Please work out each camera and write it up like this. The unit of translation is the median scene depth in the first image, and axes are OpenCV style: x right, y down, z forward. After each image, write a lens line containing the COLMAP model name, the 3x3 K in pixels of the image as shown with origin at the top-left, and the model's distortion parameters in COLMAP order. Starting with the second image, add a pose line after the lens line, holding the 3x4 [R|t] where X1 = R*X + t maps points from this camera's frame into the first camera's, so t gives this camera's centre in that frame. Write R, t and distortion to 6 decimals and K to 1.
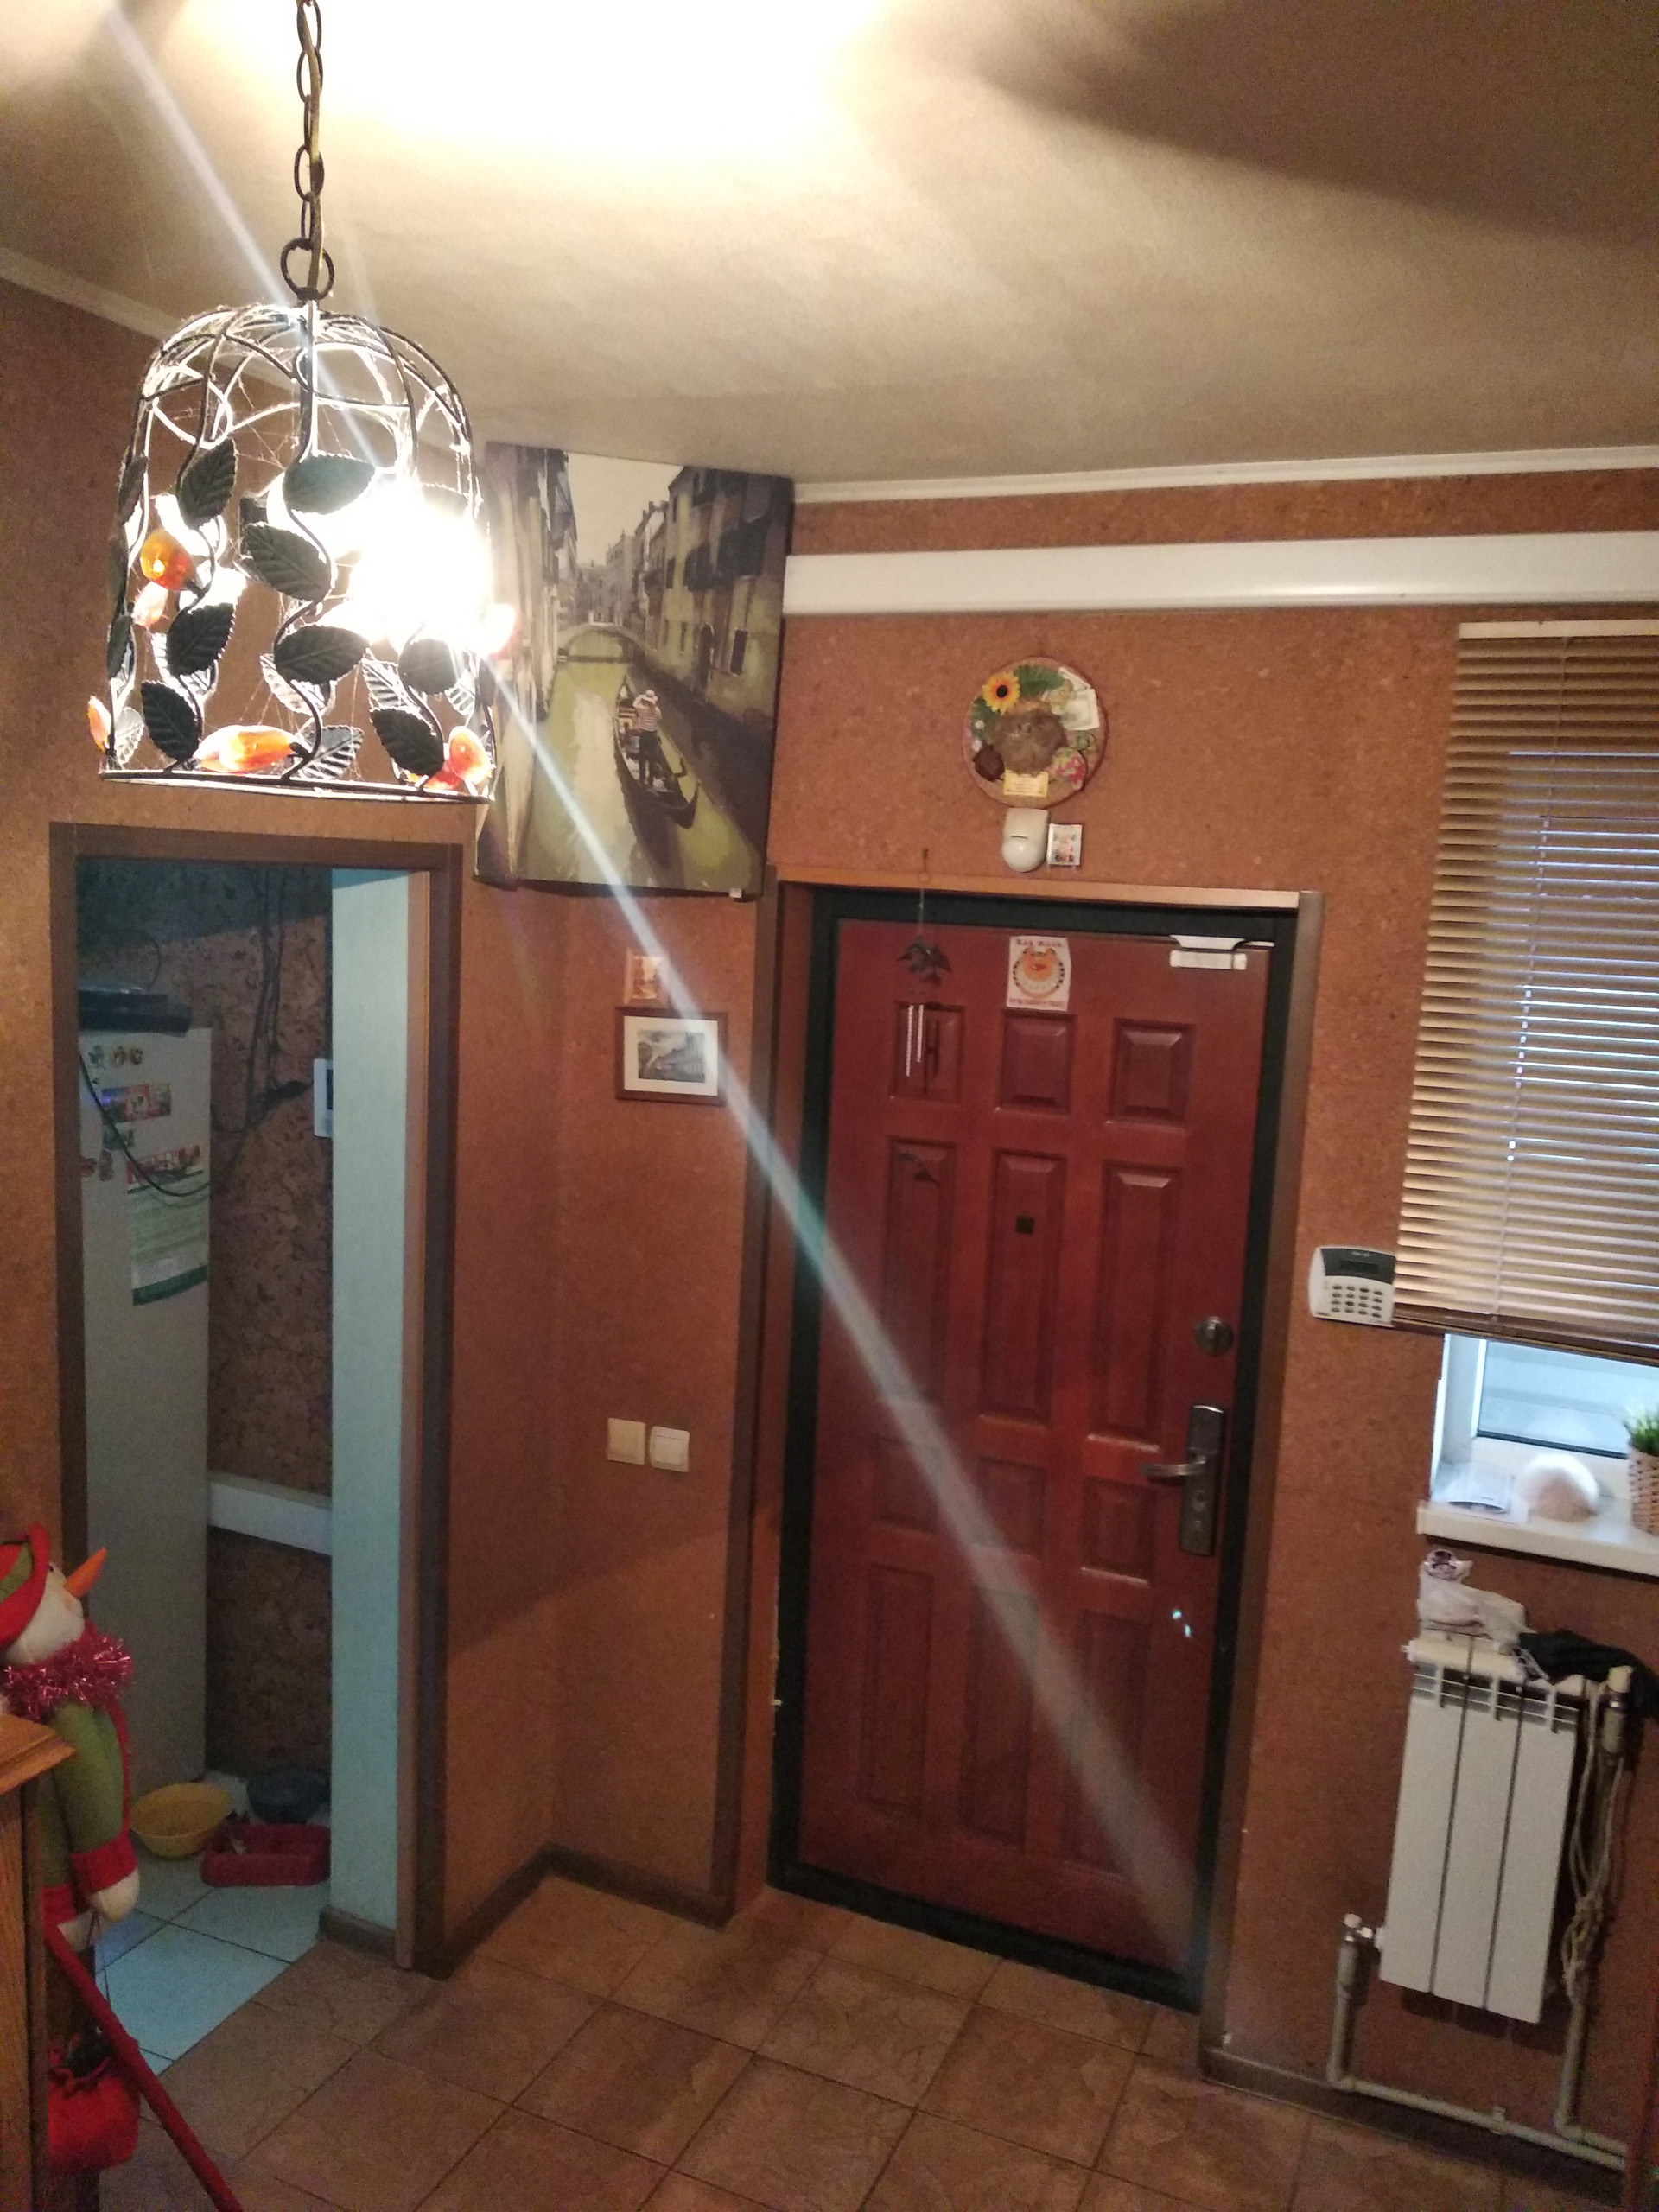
lens RADIAL K [[1715.7, 0, 819.1], [0, 1715.7, 1104.3], [0, 0, 1]] dist [0.033883, -0.050352]
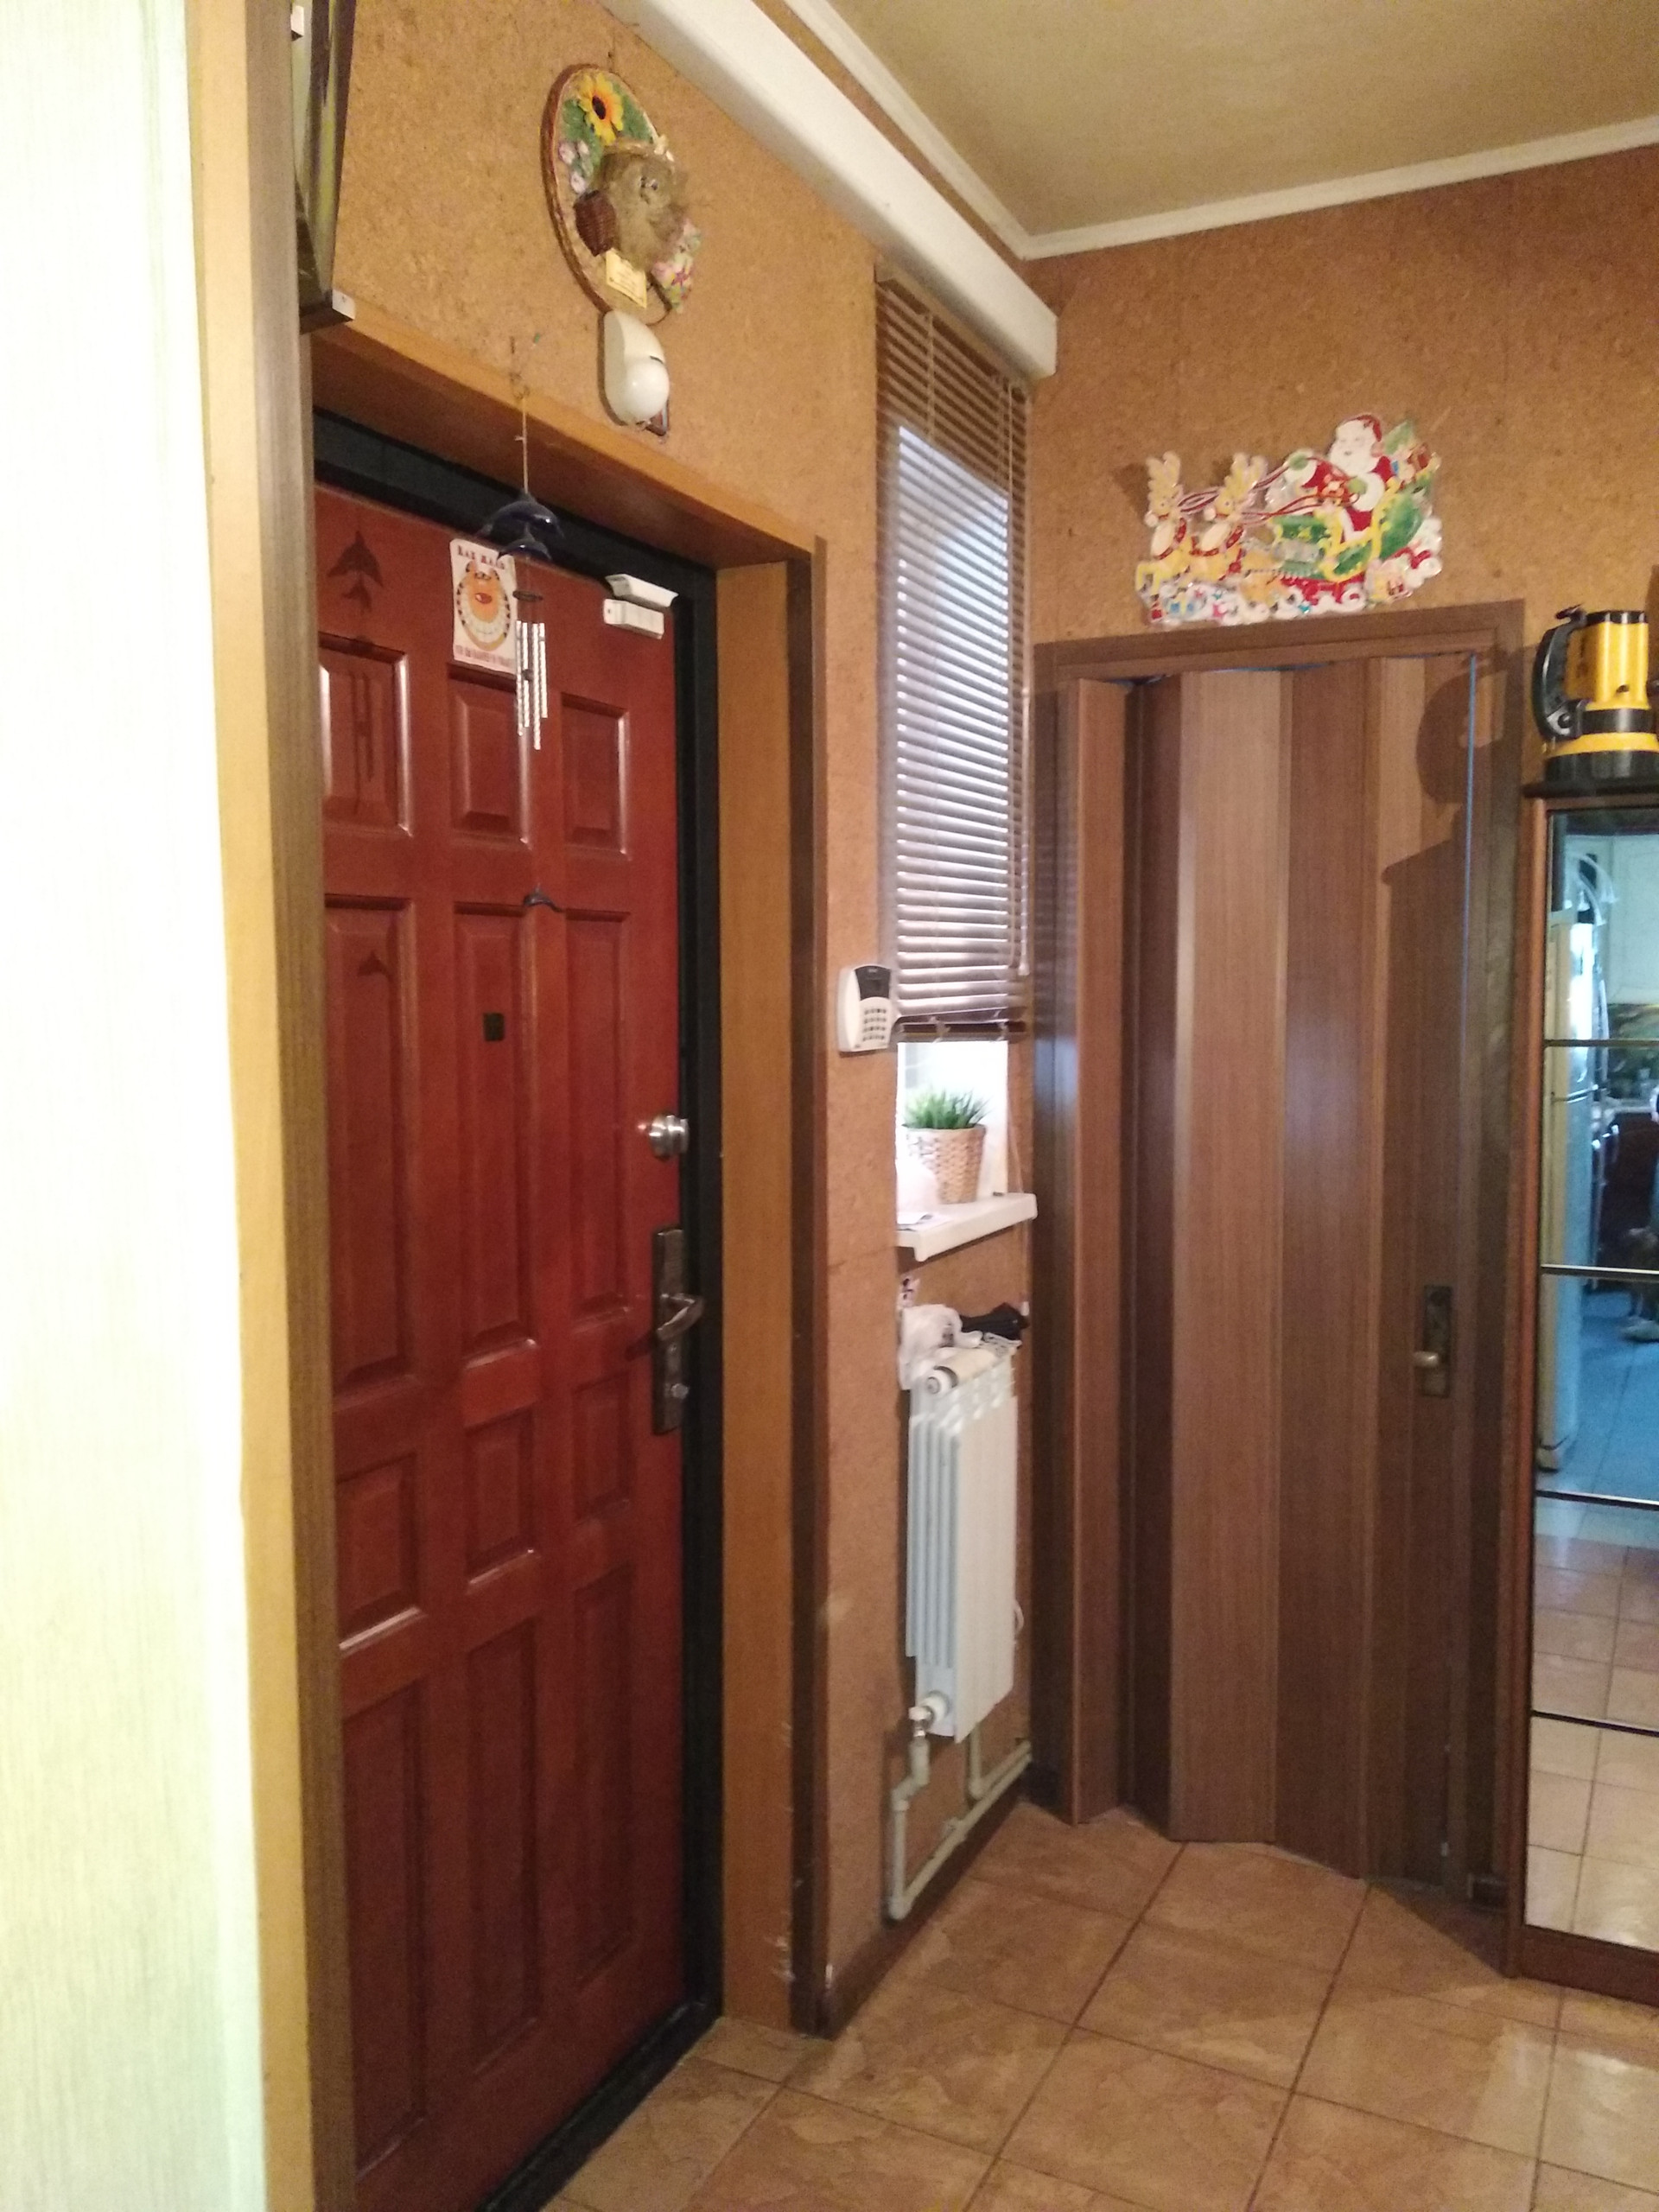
lens RADIAL K [[1715.7, 0, 827.2], [0, 1715.7, 1108.9], [0, 0, 1]] dist [0.033883, -0.050352]
pose [[0.048500, -0.124251, 0.991065, -0.500840], [0.138396, 0.983498, 0.116530, 0.045233], [-0.989189, 0.131508, 0.064896, 0.864088]]
